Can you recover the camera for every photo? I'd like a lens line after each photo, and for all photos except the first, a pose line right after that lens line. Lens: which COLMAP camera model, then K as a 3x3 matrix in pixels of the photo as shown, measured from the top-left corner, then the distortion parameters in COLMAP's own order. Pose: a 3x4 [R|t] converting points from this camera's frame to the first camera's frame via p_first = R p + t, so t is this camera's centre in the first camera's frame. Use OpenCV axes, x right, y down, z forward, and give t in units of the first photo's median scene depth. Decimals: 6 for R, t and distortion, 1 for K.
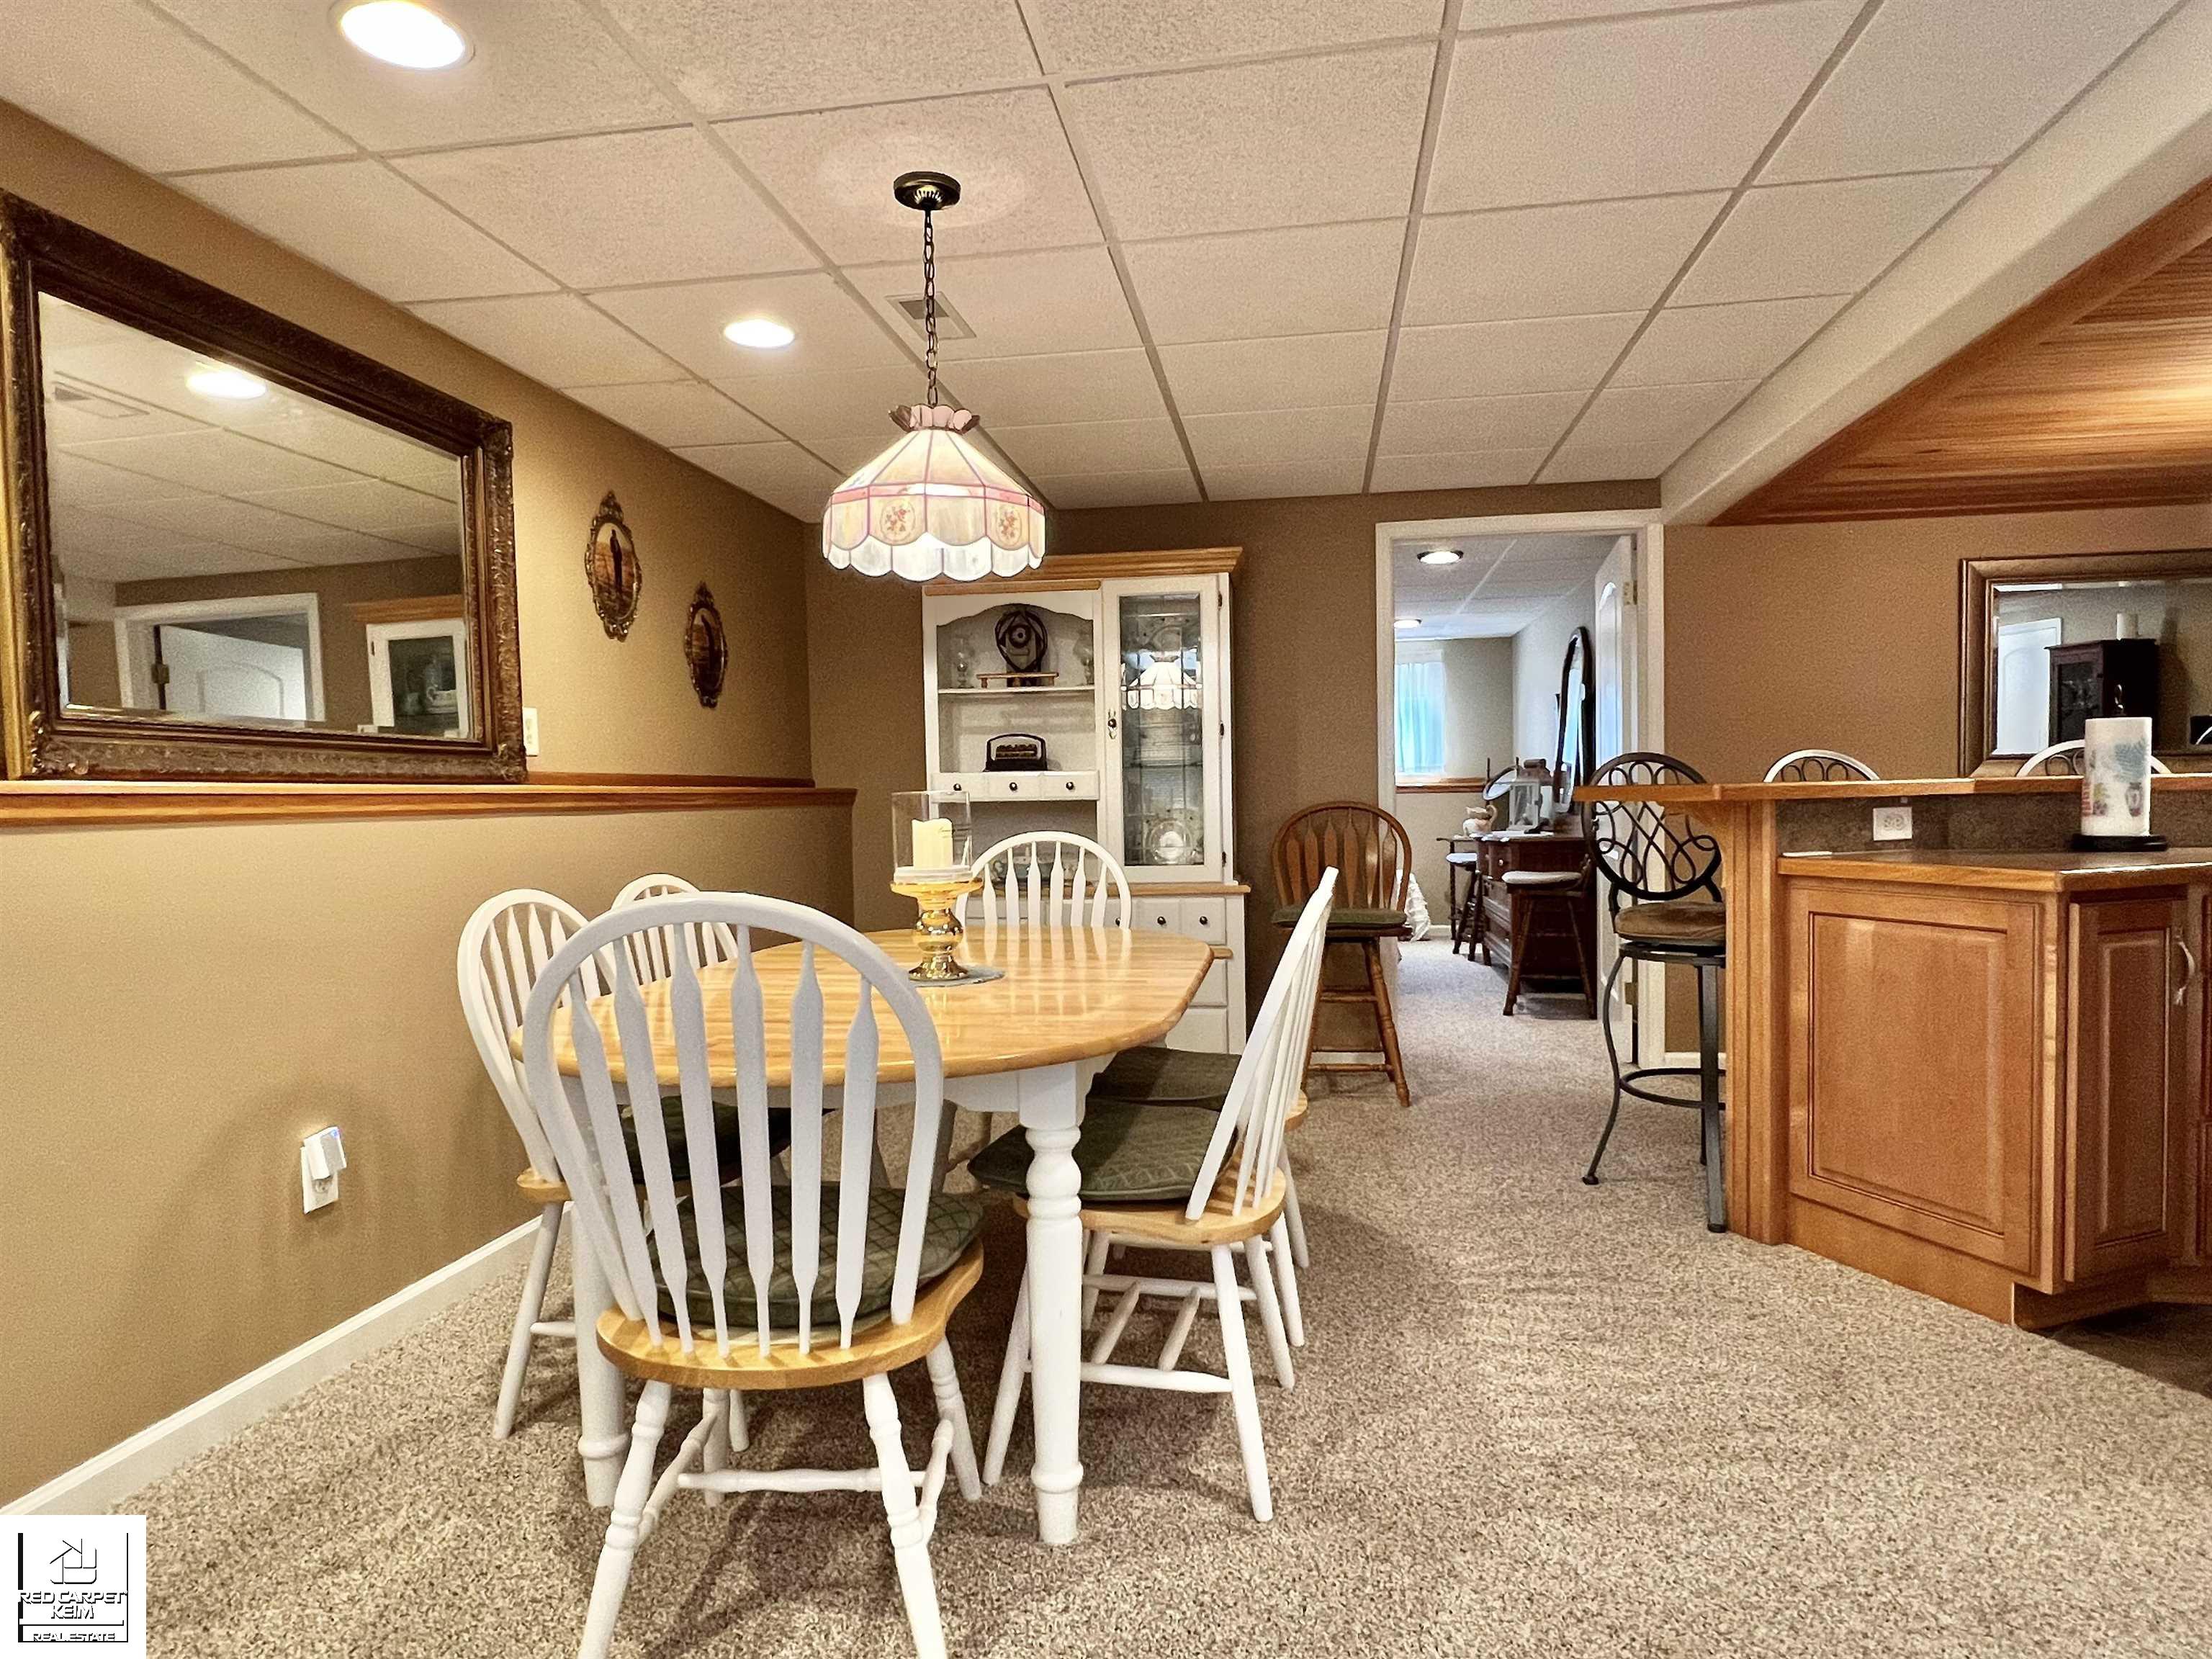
lens RADIAL K [[1258.3, 0, 1098.7], [0, 1258.3, 837.2], [0, 0, 1]] dist [-0.002622, -0.000276]
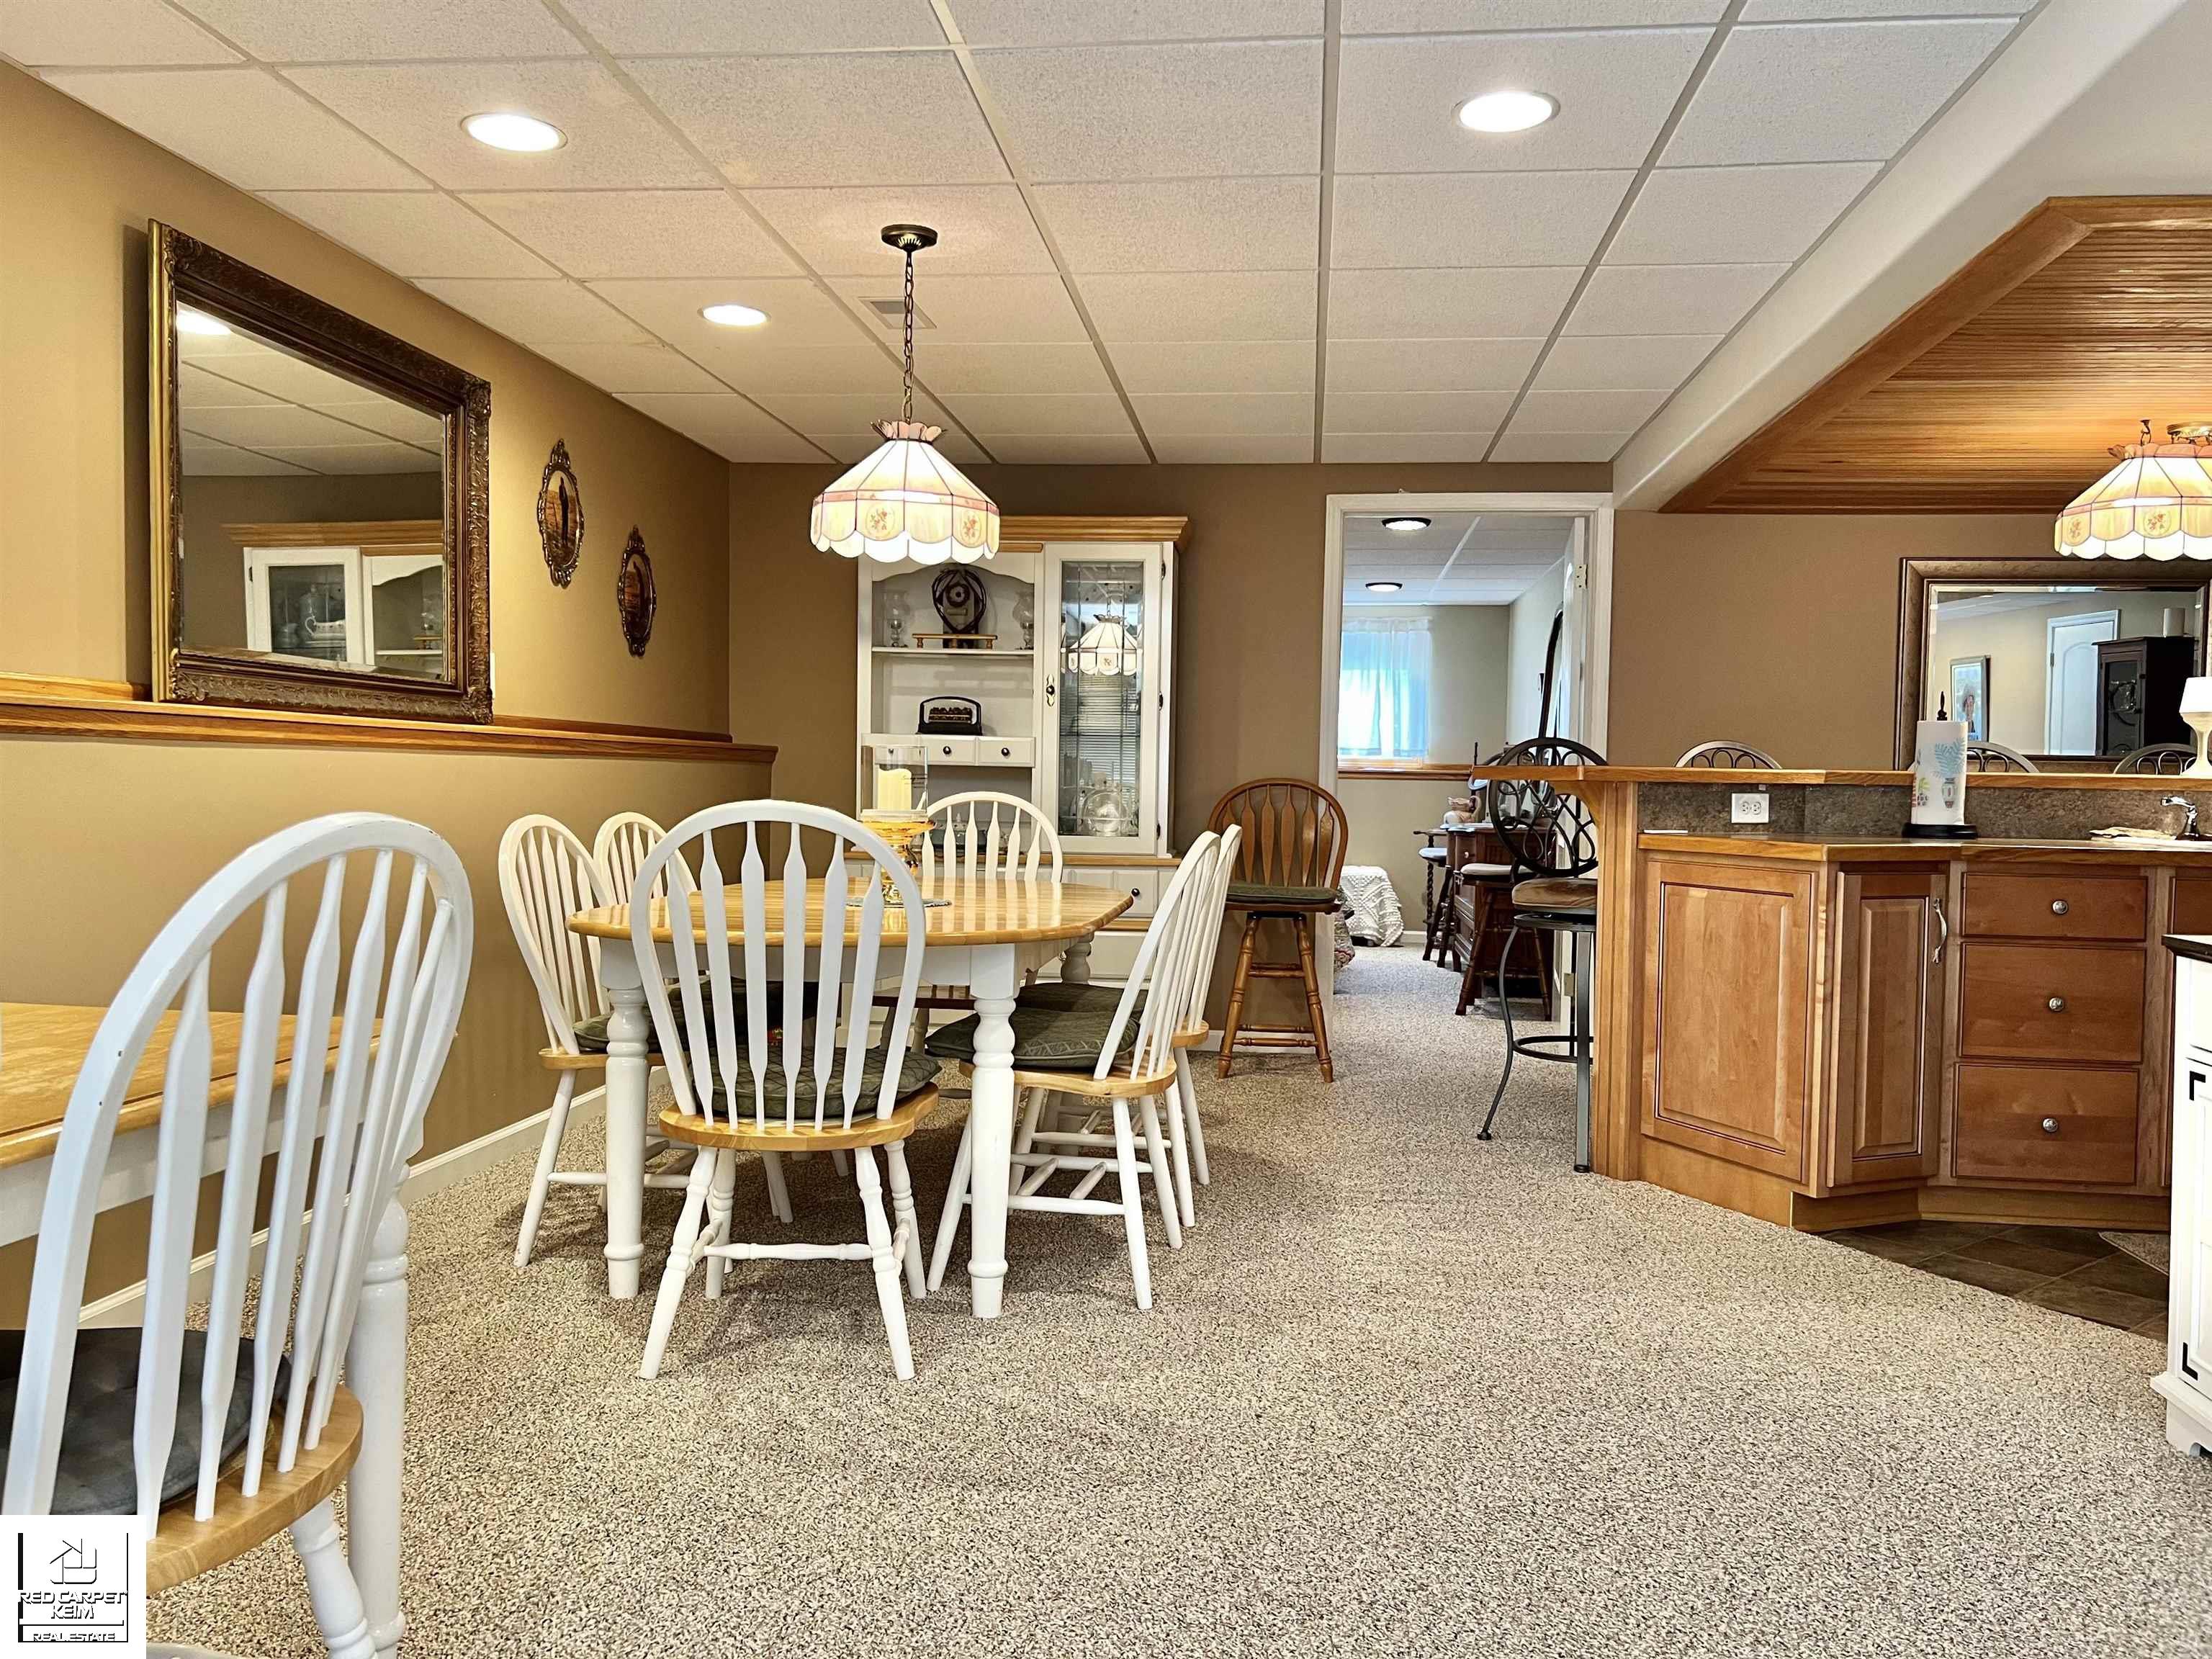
lens RADIAL K [[1642.7, 0, 1106.0], [0, 1642.7, 829.5], [0, 0, 1]] dist [0.082938, -0.121892]
pose [[0.998203, 0.035300, 0.048413, -0.005064], [-0.035218, 0.999376, -0.002546, 0.027814], [-0.048473, 0.000836, 0.998824, -0.381323]]
